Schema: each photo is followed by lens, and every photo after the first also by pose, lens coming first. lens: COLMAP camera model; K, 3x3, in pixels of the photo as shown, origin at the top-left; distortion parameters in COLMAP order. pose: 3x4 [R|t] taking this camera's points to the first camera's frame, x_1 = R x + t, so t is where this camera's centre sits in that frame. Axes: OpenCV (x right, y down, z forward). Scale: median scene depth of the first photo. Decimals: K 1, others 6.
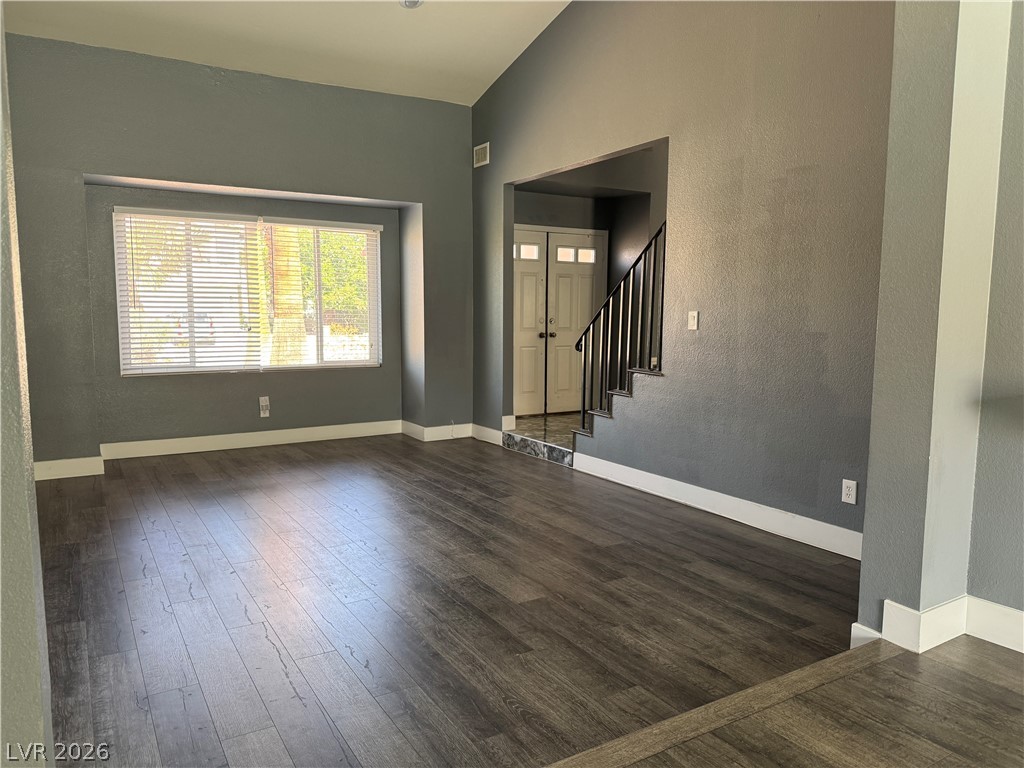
lens RADIAL K [[709.2, 0, 514.5], [0, 709.2, 388.4], [0, 0, 1]] dist [0.013957, -0.005730]
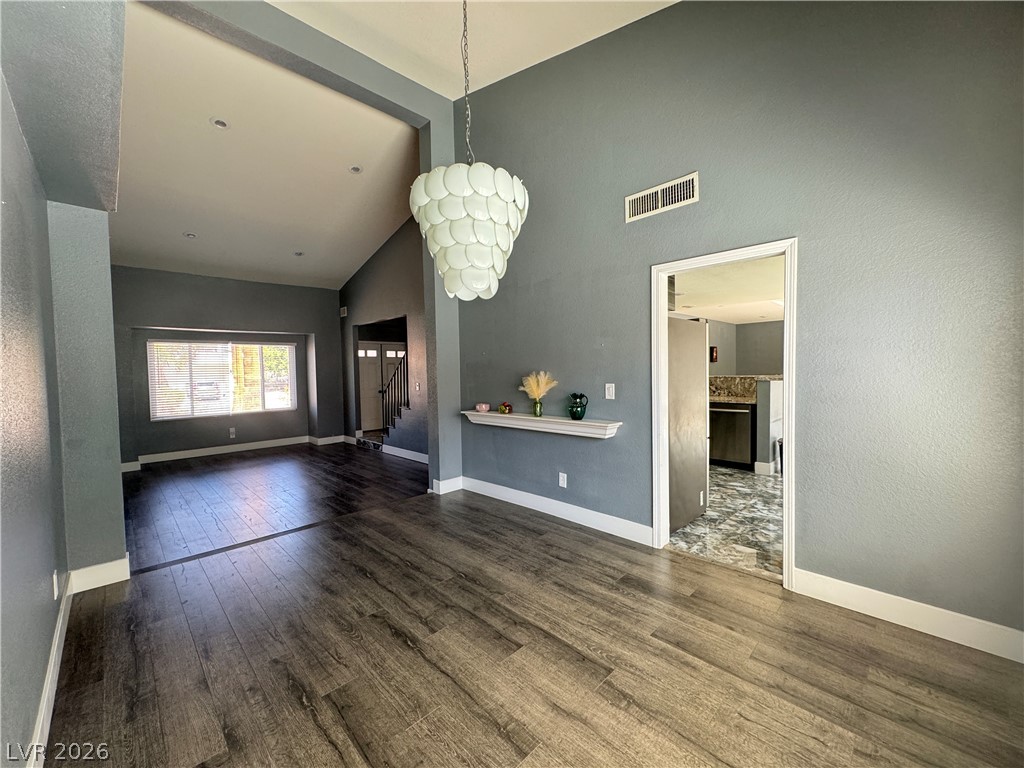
lens RADIAL K [[410.0, 0, 507.3], [0, 410.0, 379.7], [0, 0, 1]] dist [-0.000006, 0.000861]
pose [[0.978005, -0.032446, 0.206042, 0.182674], [0.050493, 0.995275, -0.082940, 0.011343], [-0.202377, 0.091519, 0.975022, -0.321355]]
